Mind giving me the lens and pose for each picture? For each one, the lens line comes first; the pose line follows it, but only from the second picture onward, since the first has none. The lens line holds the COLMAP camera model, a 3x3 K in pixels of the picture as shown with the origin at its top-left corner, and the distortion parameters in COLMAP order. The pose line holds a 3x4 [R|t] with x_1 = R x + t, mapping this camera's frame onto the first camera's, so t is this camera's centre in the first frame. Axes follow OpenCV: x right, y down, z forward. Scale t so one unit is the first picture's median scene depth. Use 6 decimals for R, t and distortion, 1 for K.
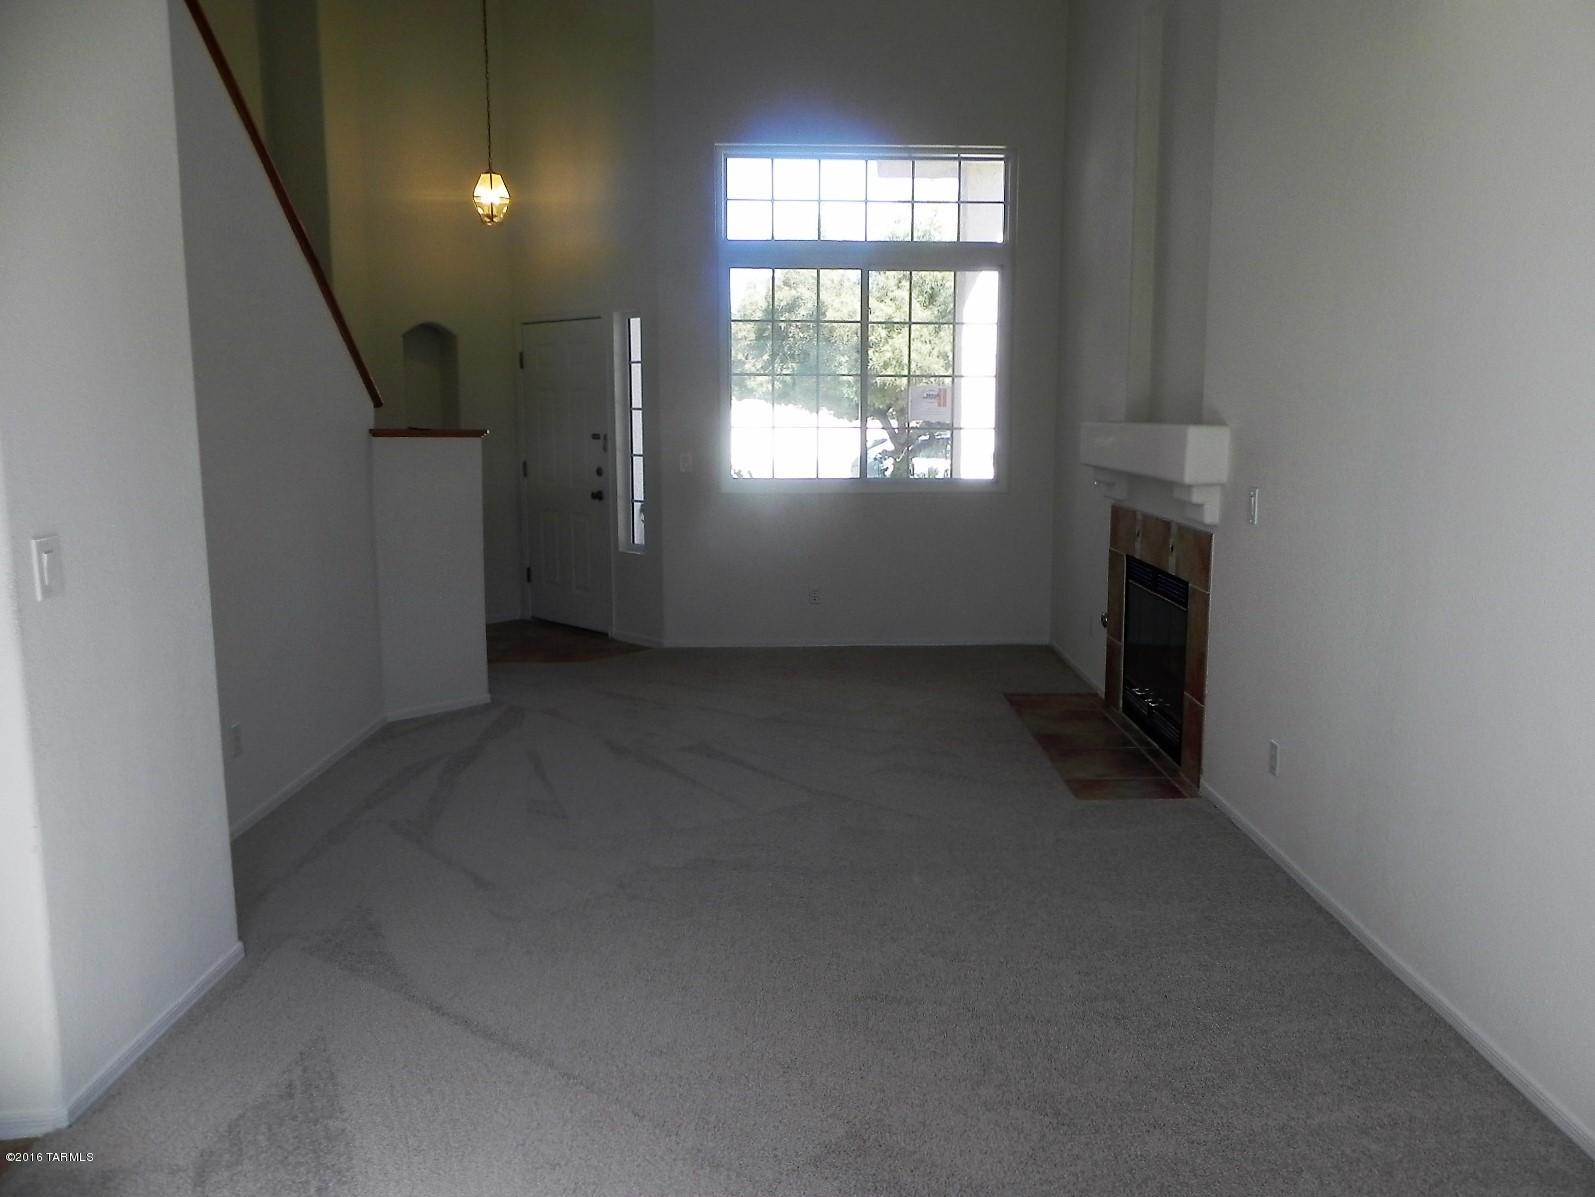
lens RADIAL K [[1210.3, 0, 833.0], [0, 1210.3, 596.5], [0, 0, 1]] dist [-0.007864, -0.007053]
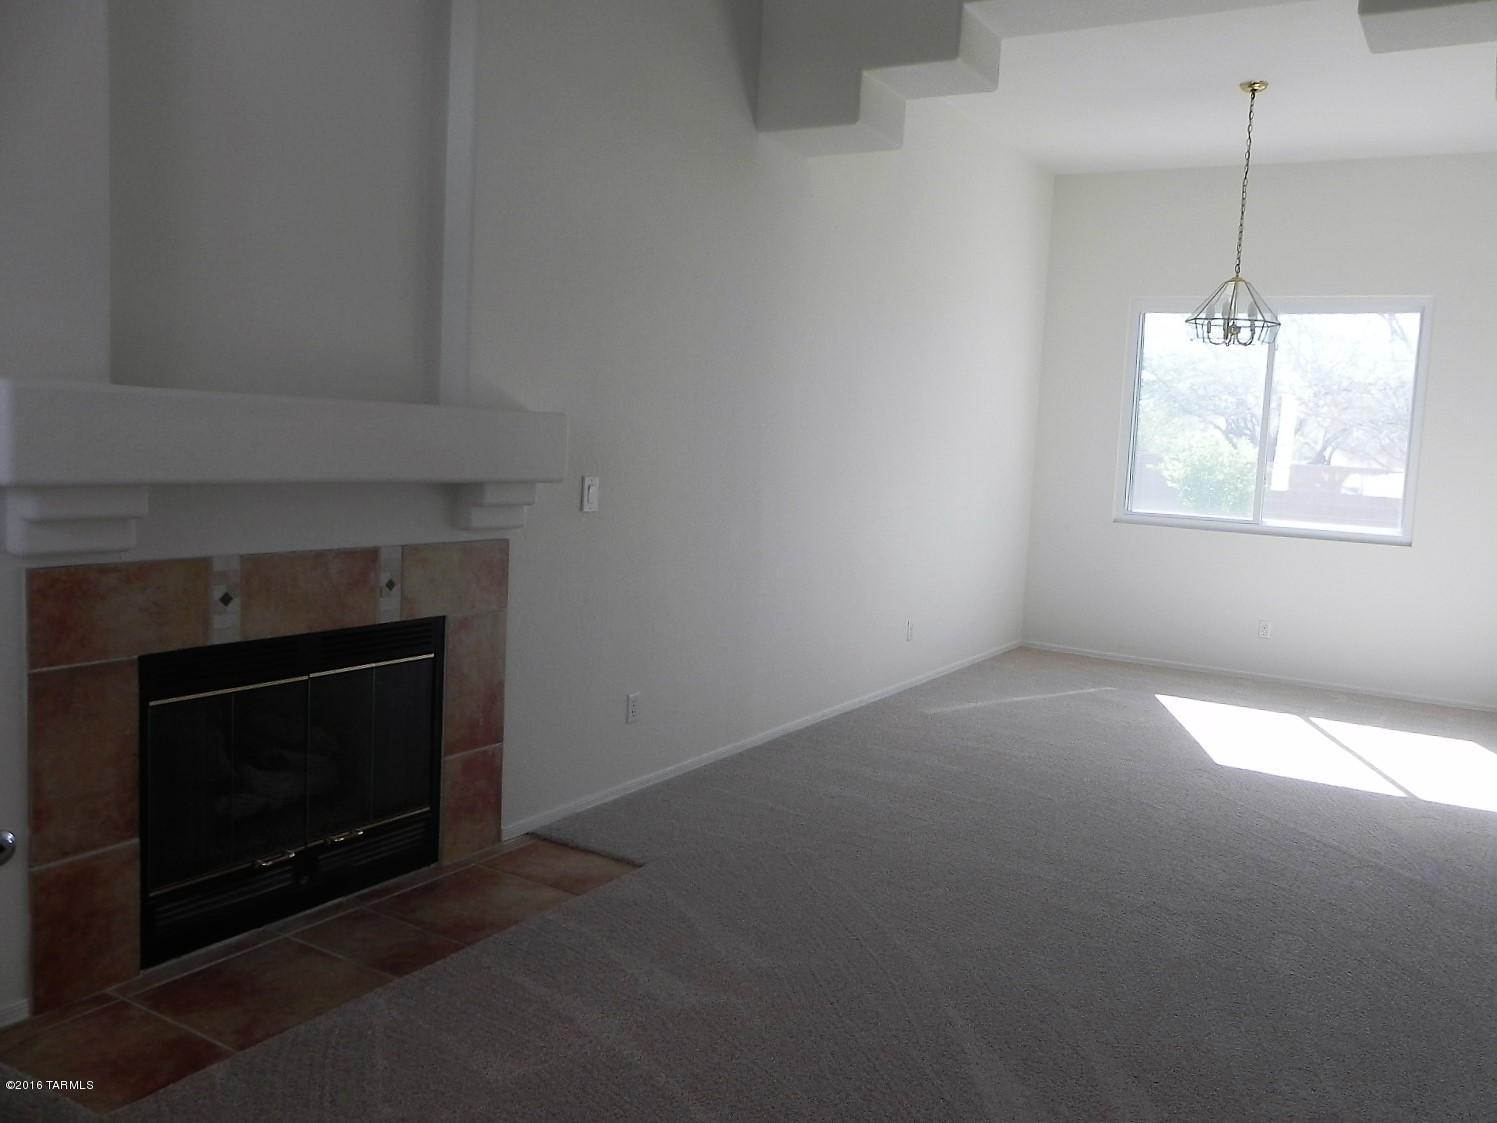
lens RADIAL K [[1135.9, 0, 781.8], [0, 1135.9, 559.6], [0, 0, 1]] dist [-0.007864, -0.007053]
pose [[-0.849889, -0.104395, 0.516518, -0.227903], [0.022383, 0.972144, 0.233313, -0.190519], [-0.526486, 0.209851, -0.823878, 1.355979]]
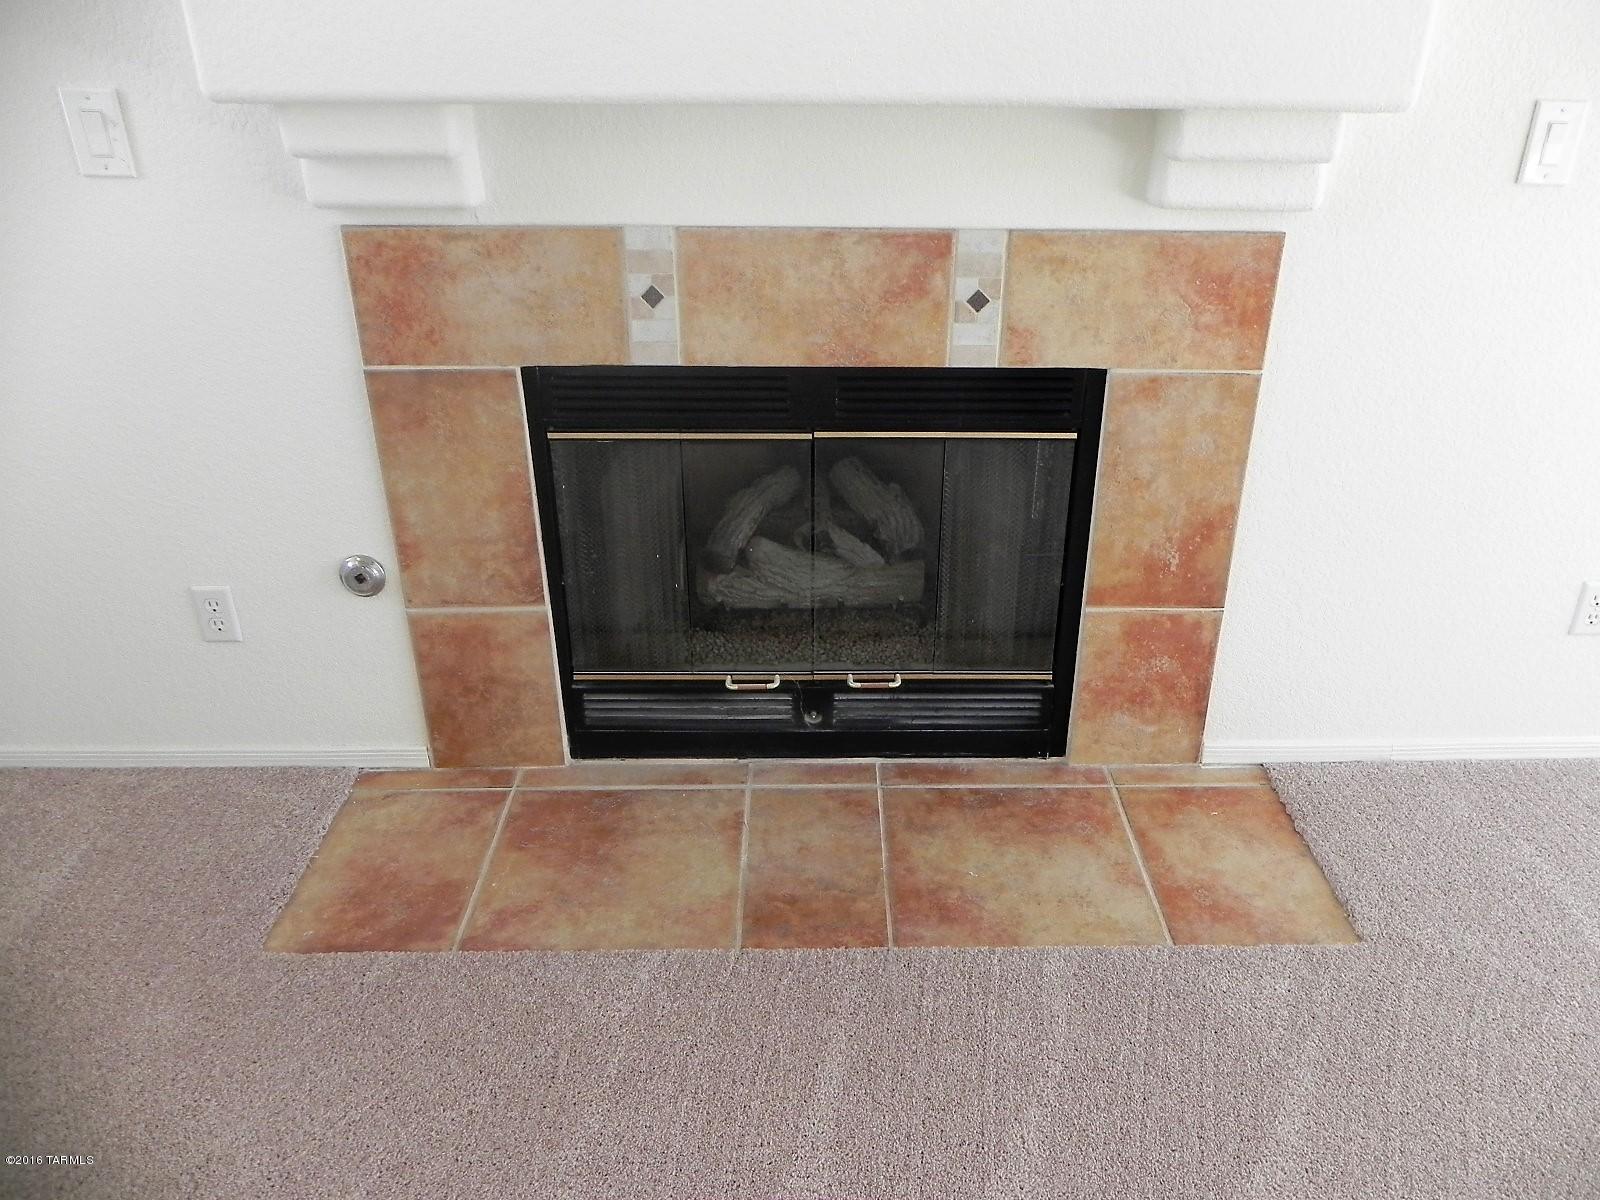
lens RADIAL K [[1214.0, 0, 835.6], [0, 1214.0, 598.0], [0, 0, 1]] dist [-0.007864, -0.007053]
pose [[-0.010716, -0.458128, 0.888822, -0.097400], [0.140546, 0.879359, 0.454945, -0.132283], [-0.990016, 0.129795, 0.054965, 0.996592]]
